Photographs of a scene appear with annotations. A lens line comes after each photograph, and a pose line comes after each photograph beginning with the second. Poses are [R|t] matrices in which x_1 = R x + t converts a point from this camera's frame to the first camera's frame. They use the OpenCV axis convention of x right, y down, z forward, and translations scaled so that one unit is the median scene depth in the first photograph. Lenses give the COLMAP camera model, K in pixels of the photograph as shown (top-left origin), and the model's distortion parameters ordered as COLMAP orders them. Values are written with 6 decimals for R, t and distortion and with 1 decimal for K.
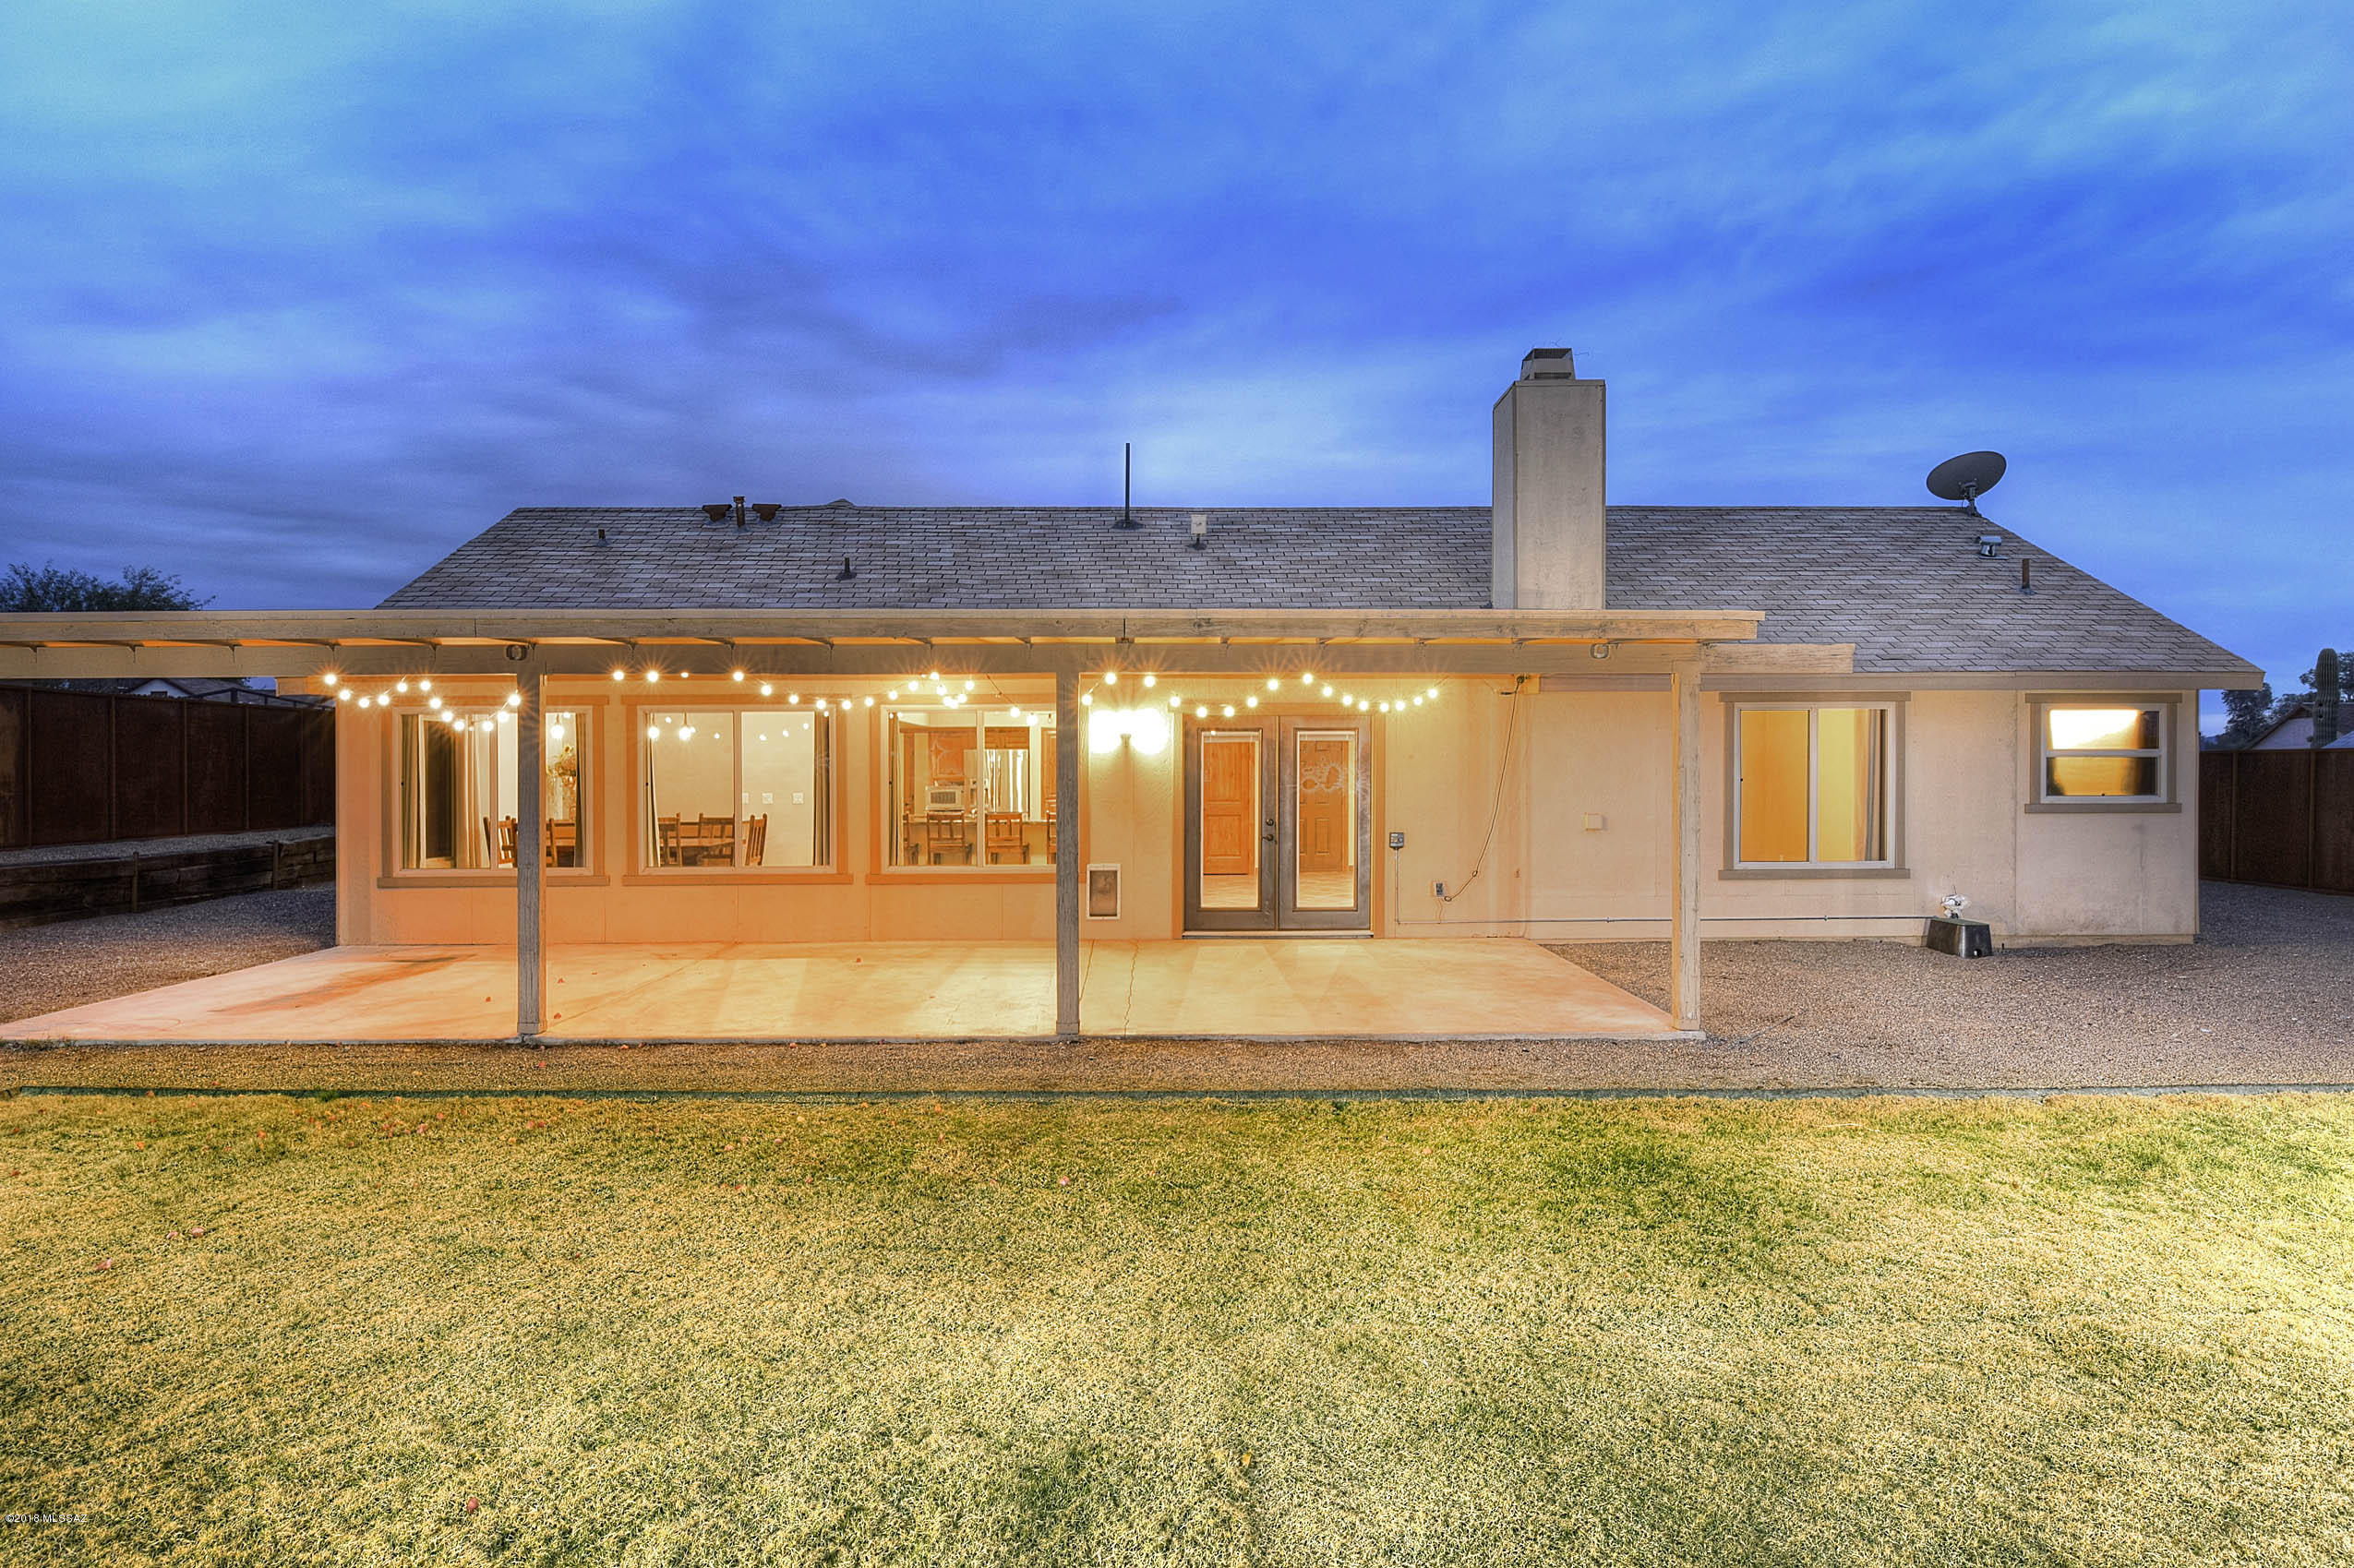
lens RADIAL K [[1170.7, 0, 1177.0], [0, 1170.7, 784.0], [0, 0, 1]] dist [0.003762, 0.000141]
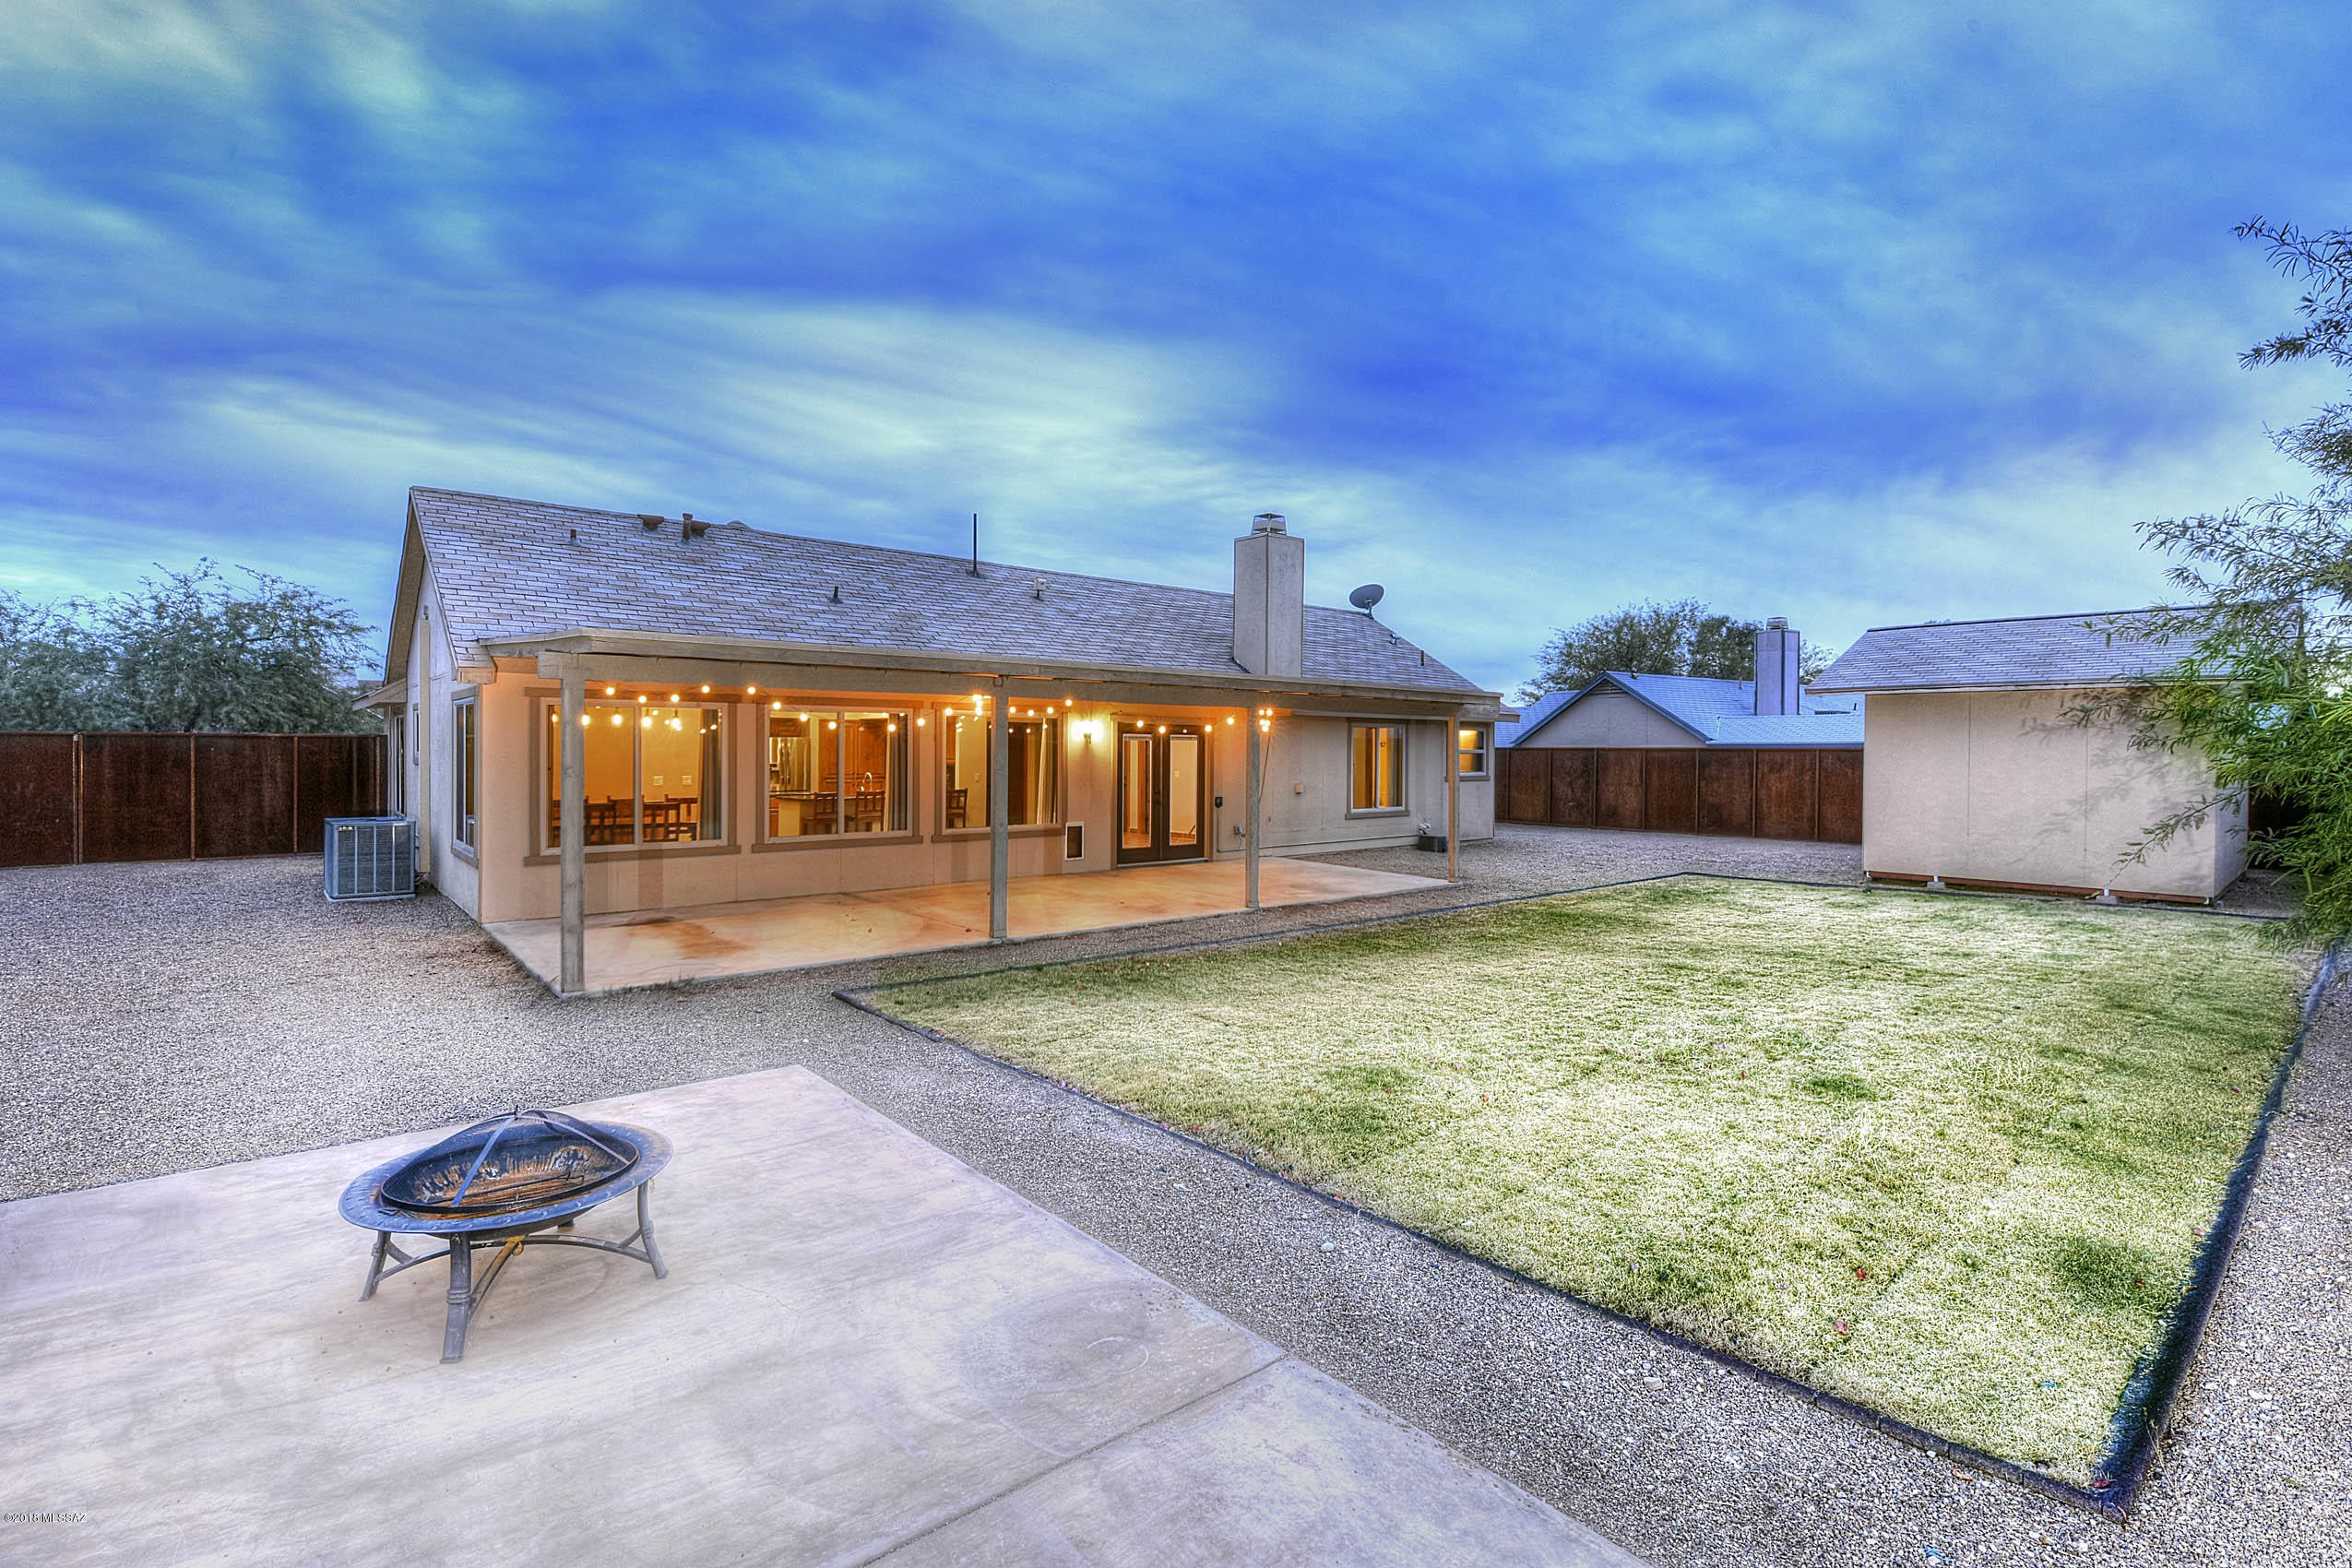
lens RADIAL K [[1062.0, 0, 1223.5], [0, 1062.0, 775.9], [0, 0, 1]] dist [-0.006207, -0.000513]
pose [[0.756484, -0.006990, 0.653975, -0.758001], [-0.001872, 0.999916, 0.012852, -0.007136], [-0.654010, -0.010947, 0.756407, -0.131804]]
